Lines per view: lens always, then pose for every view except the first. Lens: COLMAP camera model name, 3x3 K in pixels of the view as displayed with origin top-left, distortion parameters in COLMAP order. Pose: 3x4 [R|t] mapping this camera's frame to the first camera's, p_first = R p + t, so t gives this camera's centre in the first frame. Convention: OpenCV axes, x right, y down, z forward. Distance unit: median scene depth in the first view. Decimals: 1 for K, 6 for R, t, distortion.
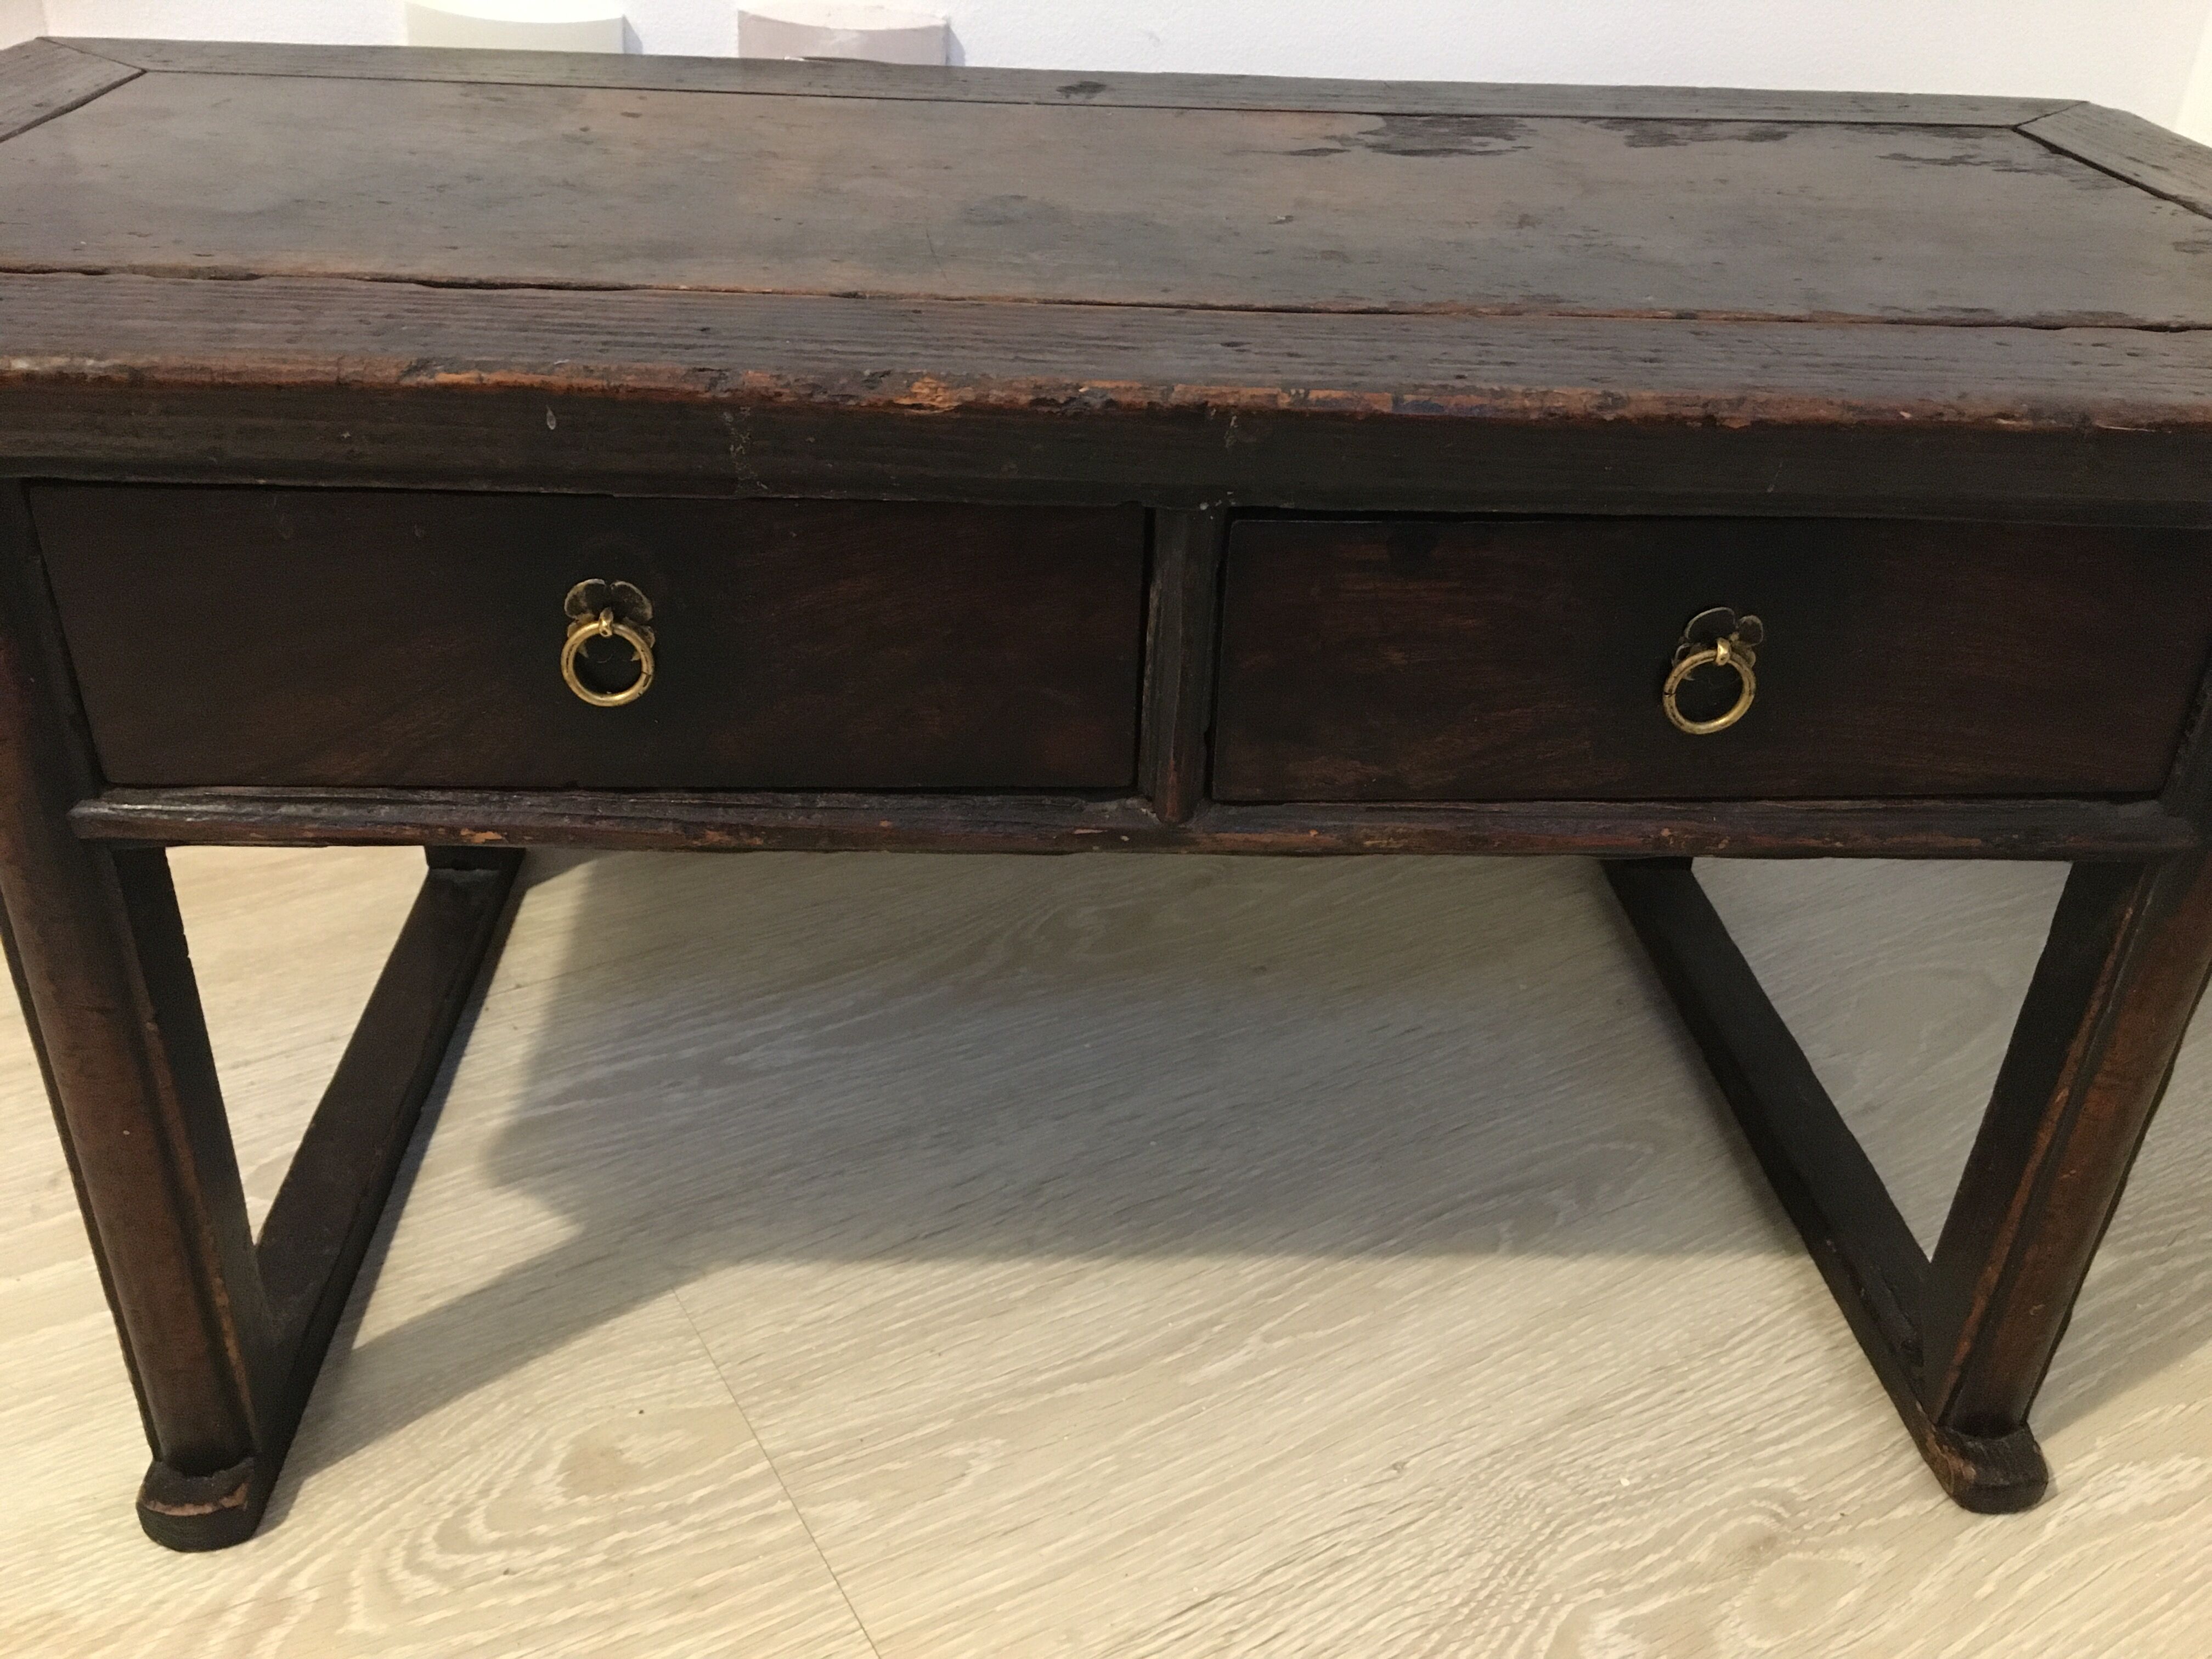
lens RADIAL K [[1900.1, 0, 1106.0], [0, 1900.1, 829.5], [0, 0, 1]] dist [0.086274, -0.140667]
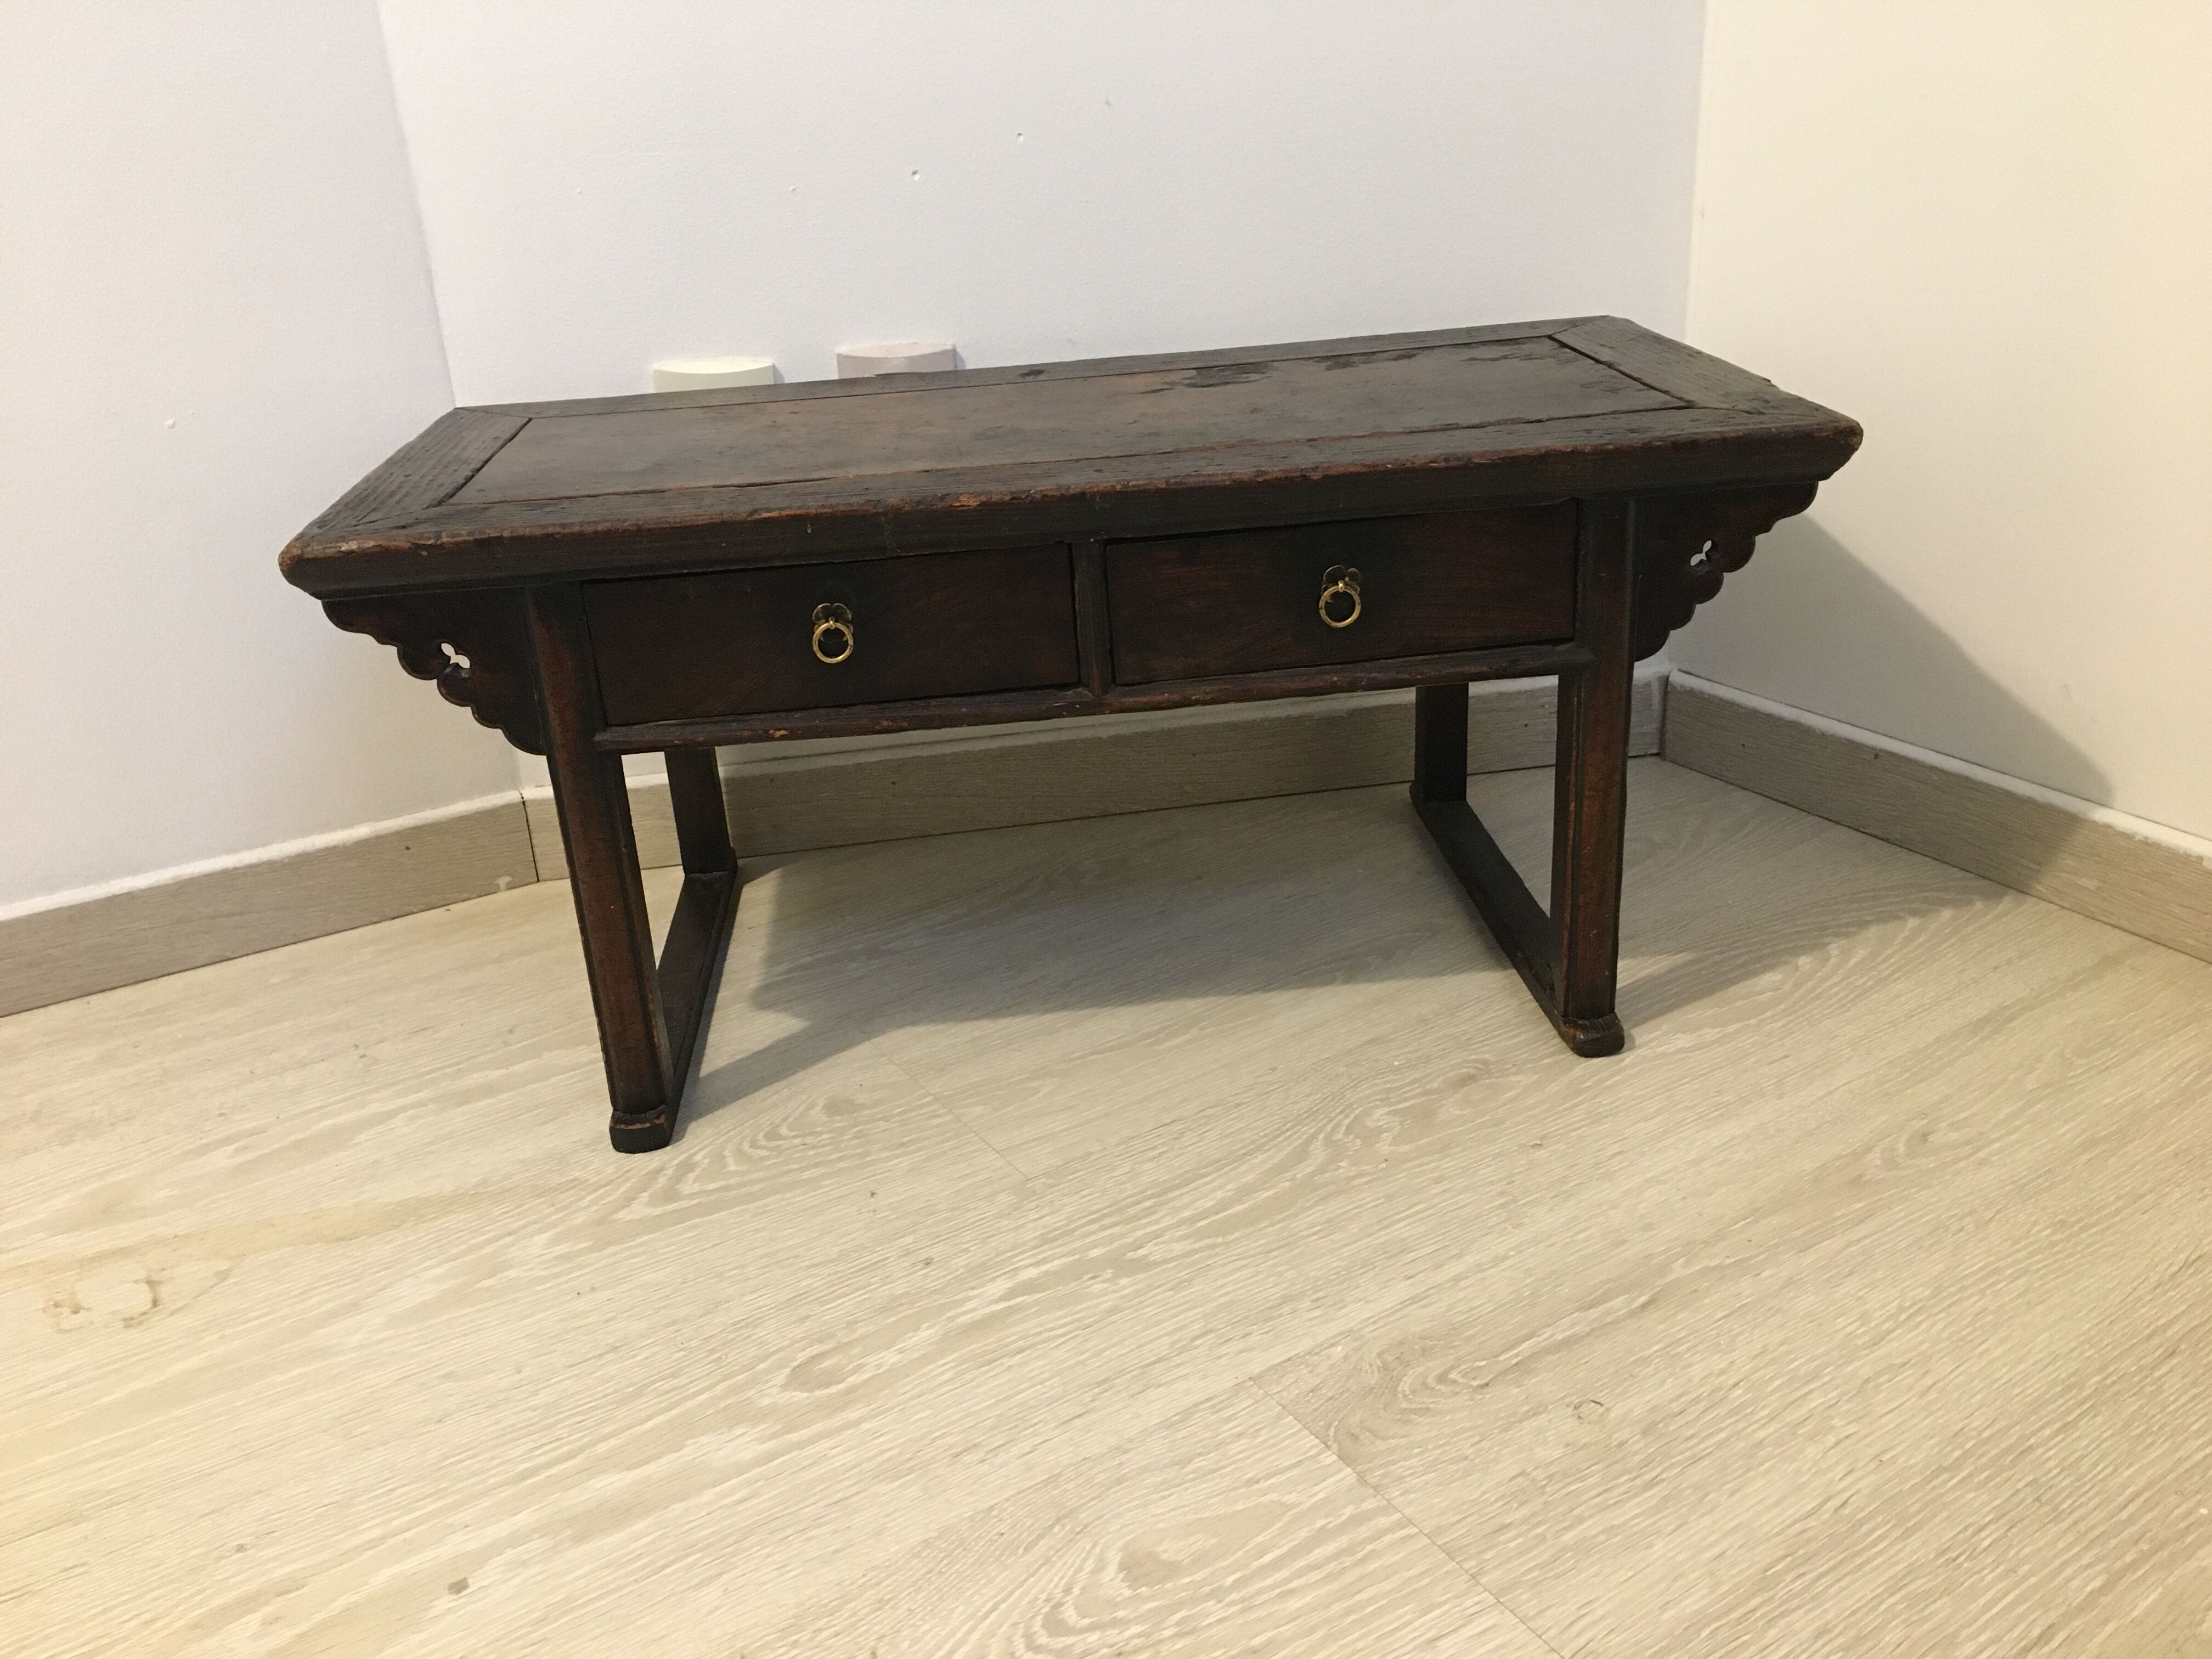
lens RADIAL K [[1890.3, 0, 1103.7], [0, 1890.3, 834.7], [0, 0, 1]] dist [0.081723, -0.119393]
pose [[0.994092, -0.106827, -0.019200, 0.052058], [0.103285, 0.985423, -0.135182, 0.352937], [0.033361, 0.132401, 0.990635, -0.864464]]
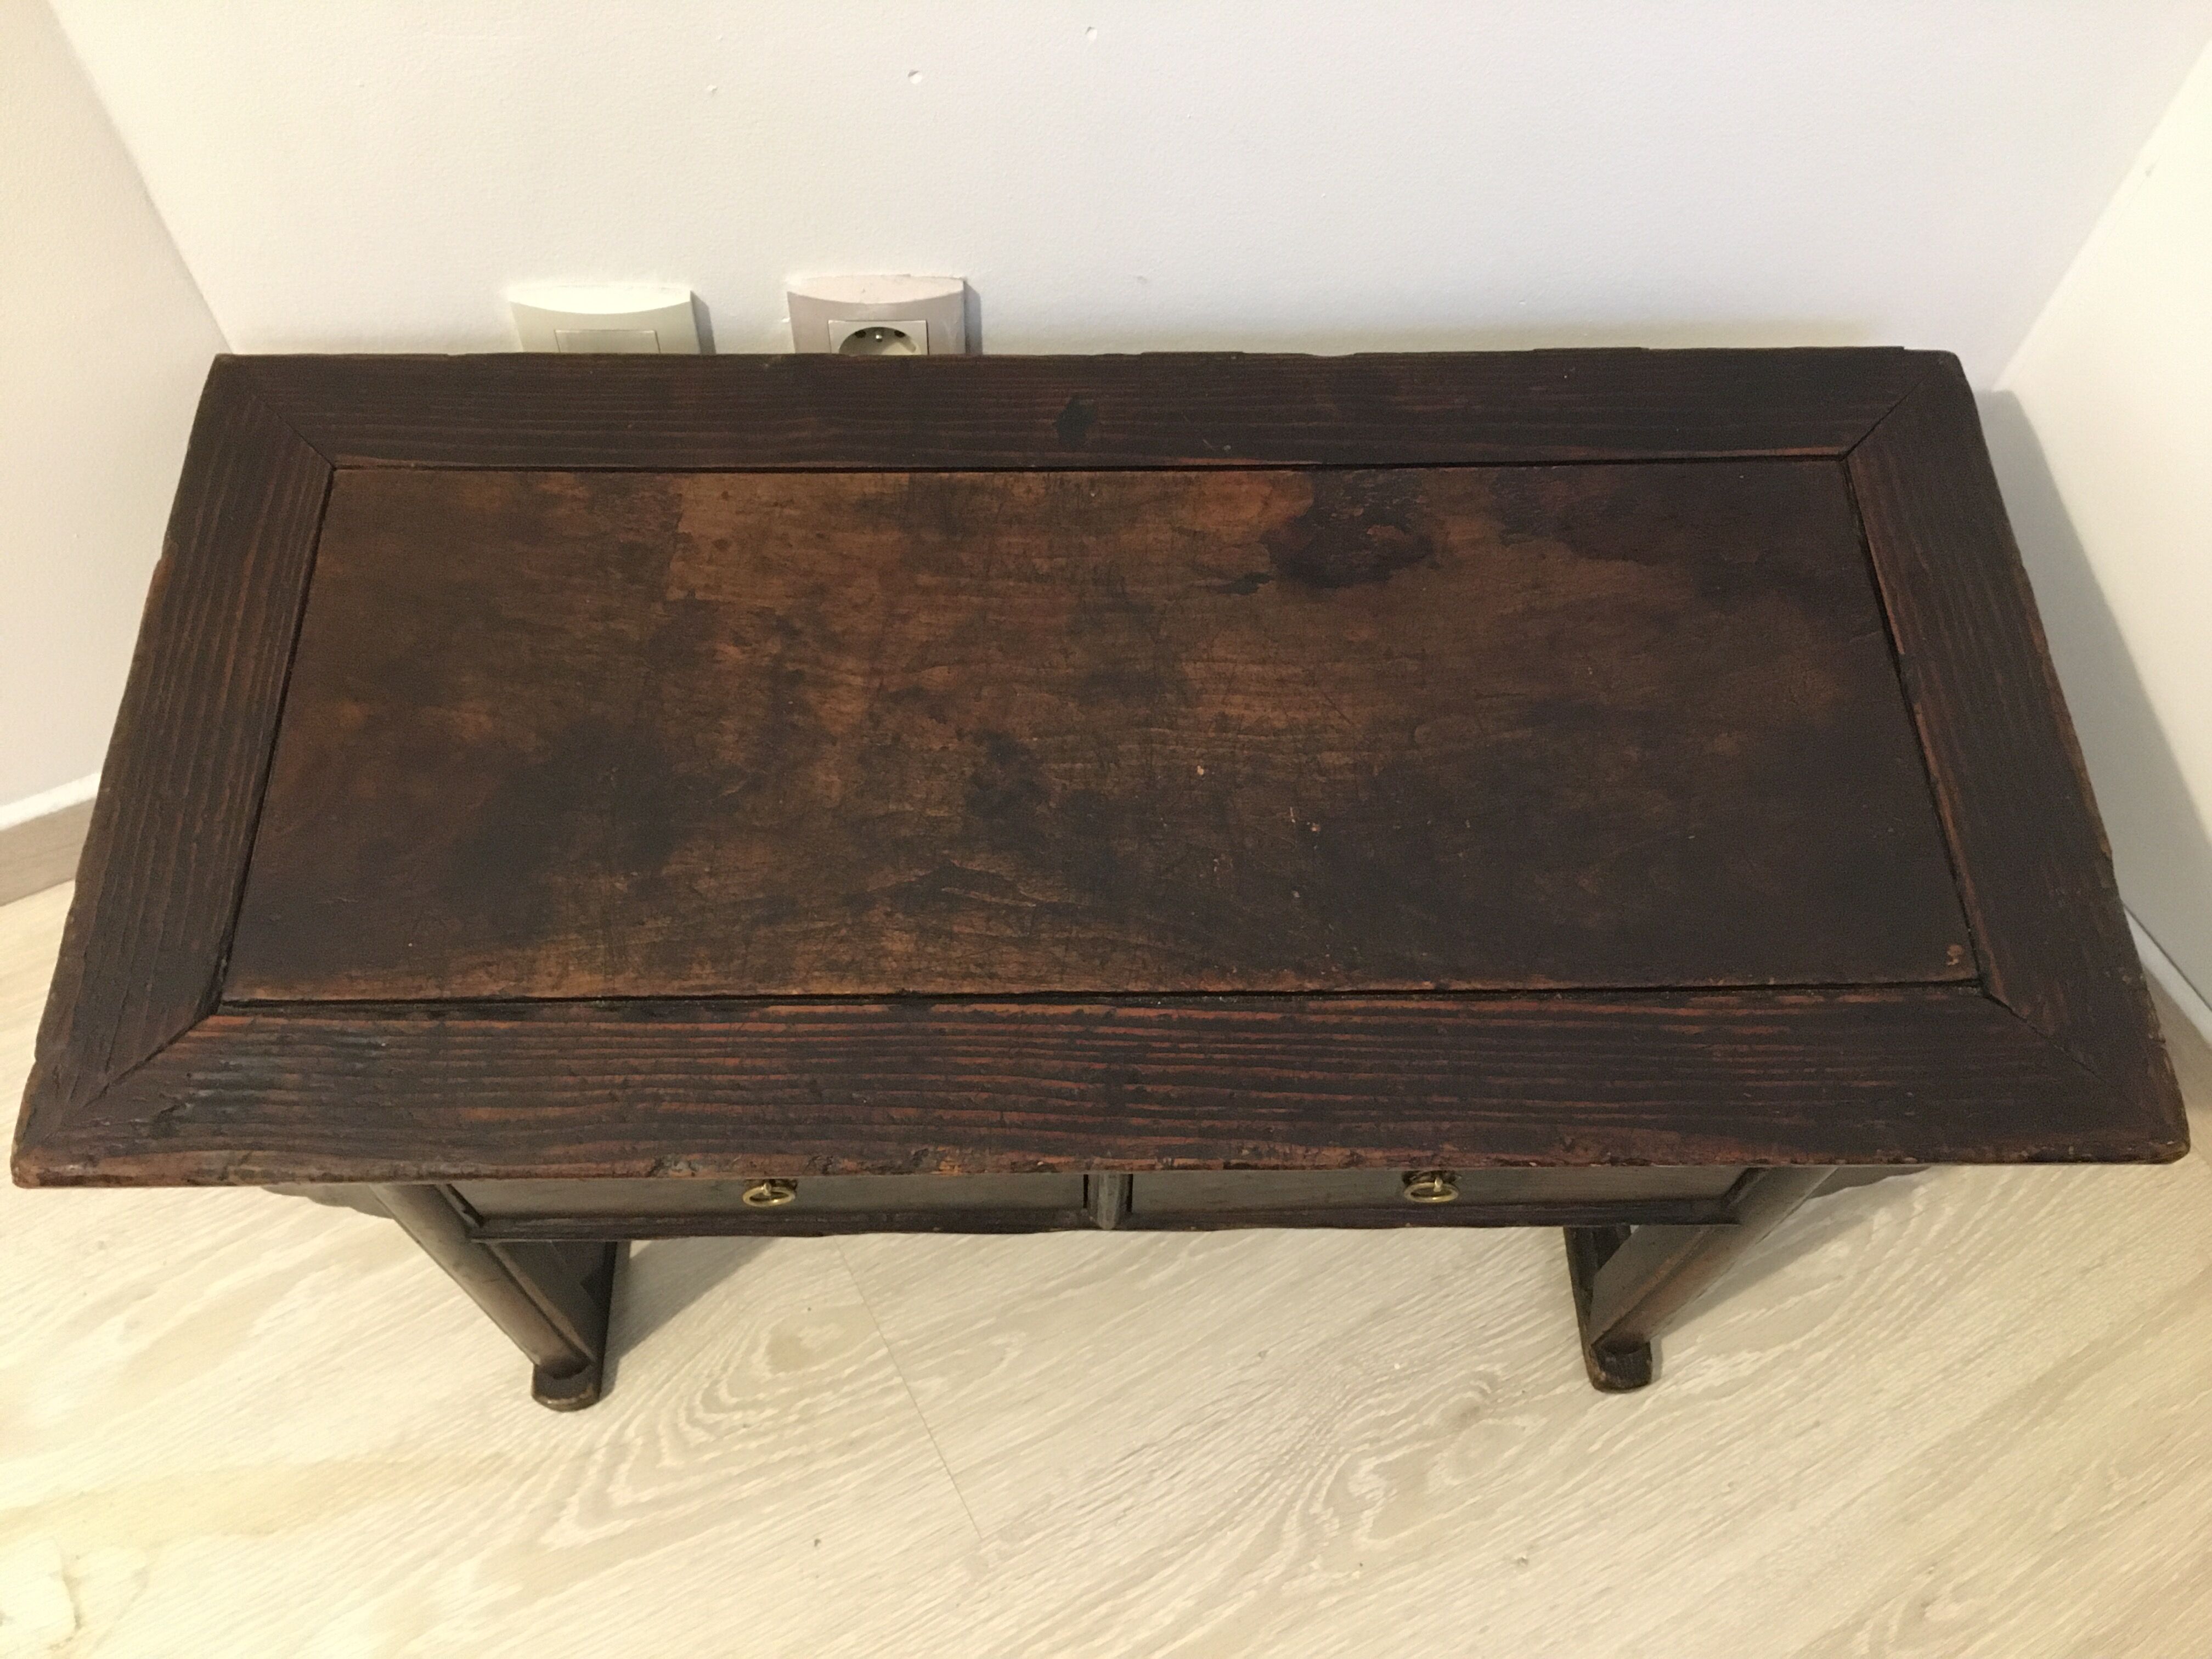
lens RADIAL K [[1900.1, 0, 1106.0], [0, 1900.1, 829.5], [0, 0, 1]] dist [0.086274, -0.140667]
pose [[0.998959, 0.022400, -0.039748, 0.075378], [0.000835, 0.862060, 0.506805, -0.940980], [0.045617, -0.506311, 0.861144, -0.217043]]
